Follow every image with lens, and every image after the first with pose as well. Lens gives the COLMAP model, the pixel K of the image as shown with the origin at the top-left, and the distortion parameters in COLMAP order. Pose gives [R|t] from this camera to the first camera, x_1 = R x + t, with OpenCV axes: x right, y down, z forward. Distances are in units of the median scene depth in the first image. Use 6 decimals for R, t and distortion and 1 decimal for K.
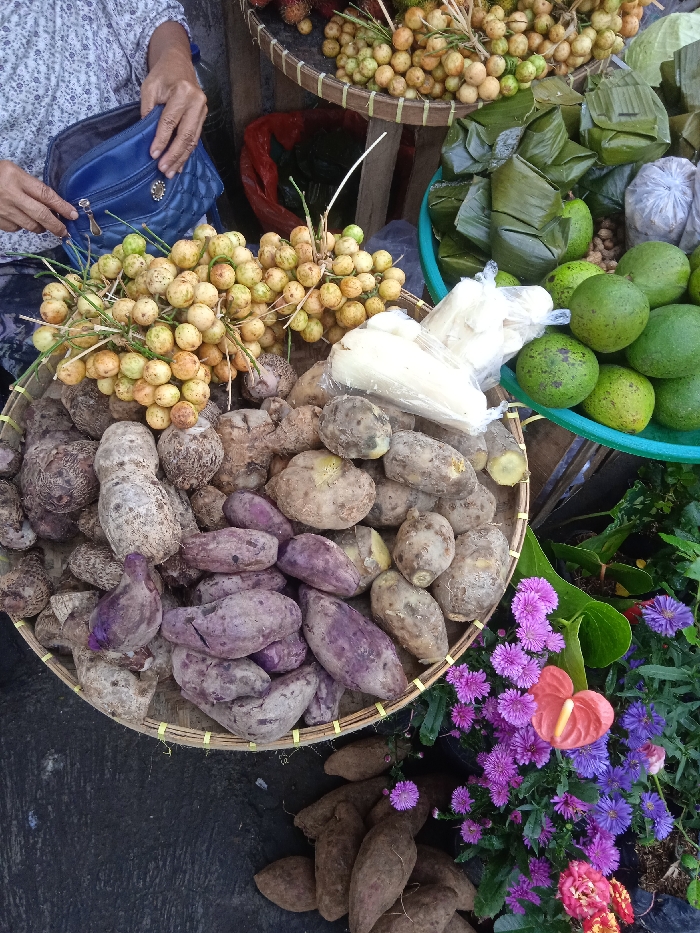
lens RADIAL K [[759.4, 0, 337.3], [0, 759.4, 470.9], [0, 0, 1]] dist [0.037053, -0.050236]
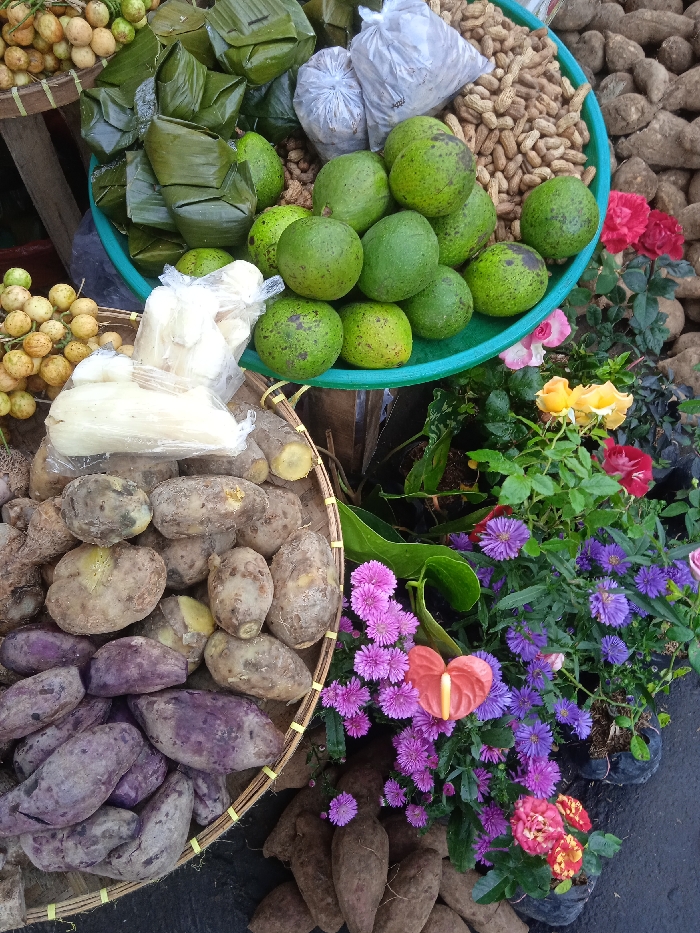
lens RADIAL K [[753.8, 0, 335.1], [0, 753.8, 466.8], [0, 0, 1]] dist [0.049720, -0.062533]
pose [[0.896847, -0.424935, 0.122861, 0.160922], [0.409455, 0.902599, 0.132897, -0.100222], [-0.167367, -0.068882, 0.983485, 0.110153]]
